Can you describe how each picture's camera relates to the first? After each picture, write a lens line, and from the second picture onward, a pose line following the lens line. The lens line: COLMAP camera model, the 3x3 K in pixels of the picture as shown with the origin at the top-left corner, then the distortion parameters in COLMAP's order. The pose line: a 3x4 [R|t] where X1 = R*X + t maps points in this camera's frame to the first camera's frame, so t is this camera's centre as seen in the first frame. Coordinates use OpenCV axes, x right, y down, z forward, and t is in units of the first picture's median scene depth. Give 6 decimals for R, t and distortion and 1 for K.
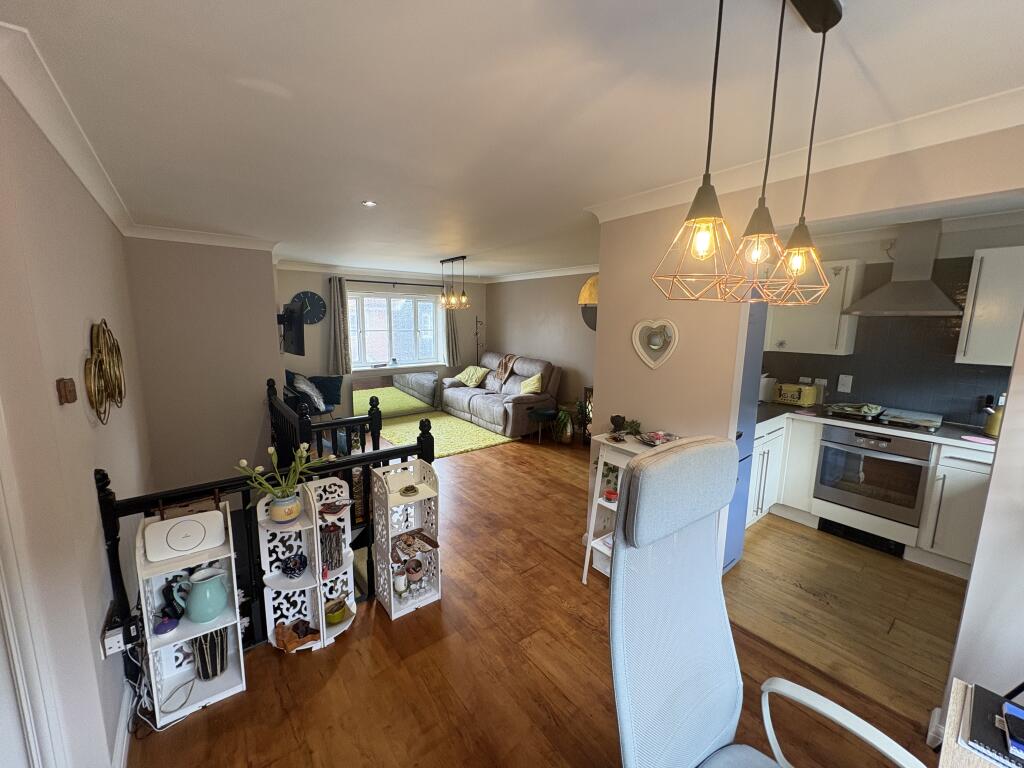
lens RADIAL K [[405.3, 0, 510.9], [0, 405.3, 382.5], [0, 0, 1]] dist [-0.000850, 0.000066]
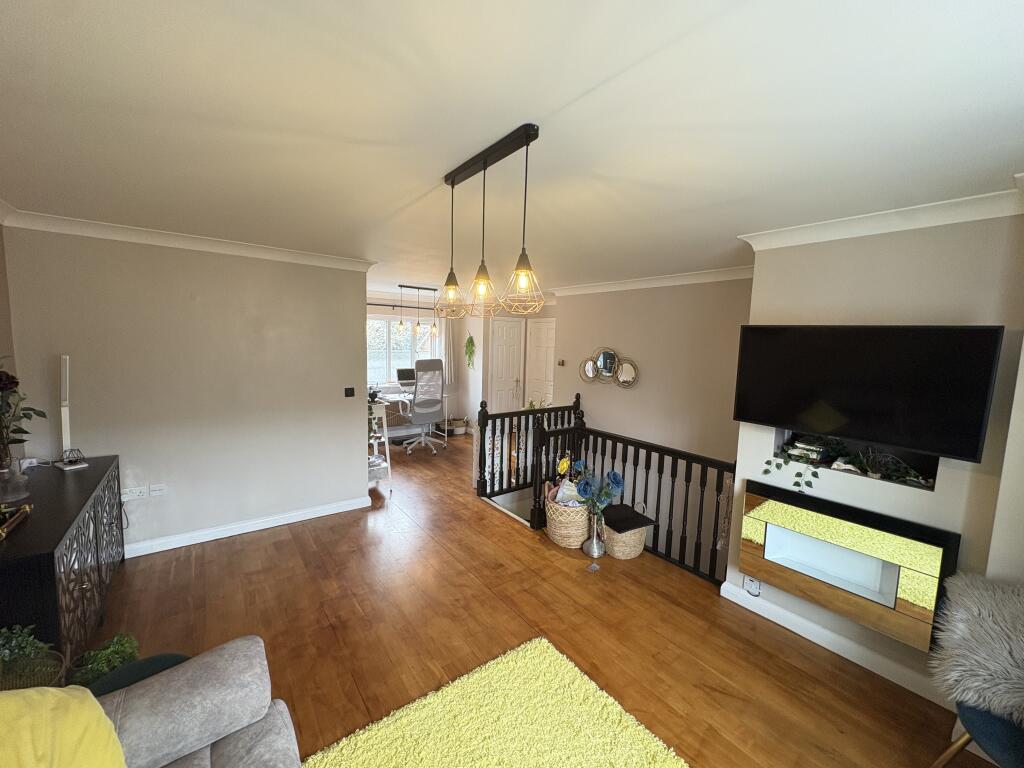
lens RADIAL K [[405.3, 0, 513.0], [0, 405.3, 384.5], [0, 0, 1]] dist [-0.000850, 0.000066]
pose [[-0.999100, -0.042191, 0.004331, -0.269408], [-0.039624, 0.964946, 0.259440, -0.337088], [-0.015125, 0.259035, -0.965749, 2.087556]]
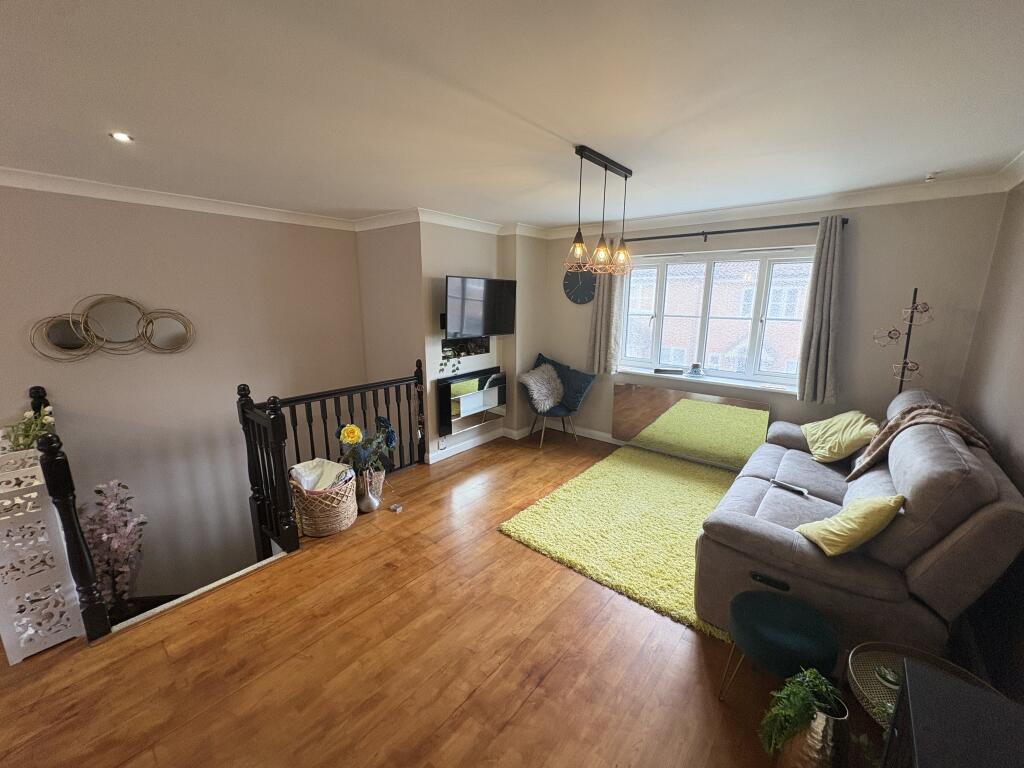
lens RADIAL K [[405.3, 0, 509.7], [0, 405.3, 381.3], [0, 0, 1]] dist [-0.000850, 0.000066]
pose [[0.206982, 0.192571, -0.959205, 0.491460], [-0.153310, 0.974708, 0.162602, -0.190216], [0.966258, 0.113401, 0.231270, 1.273162]]
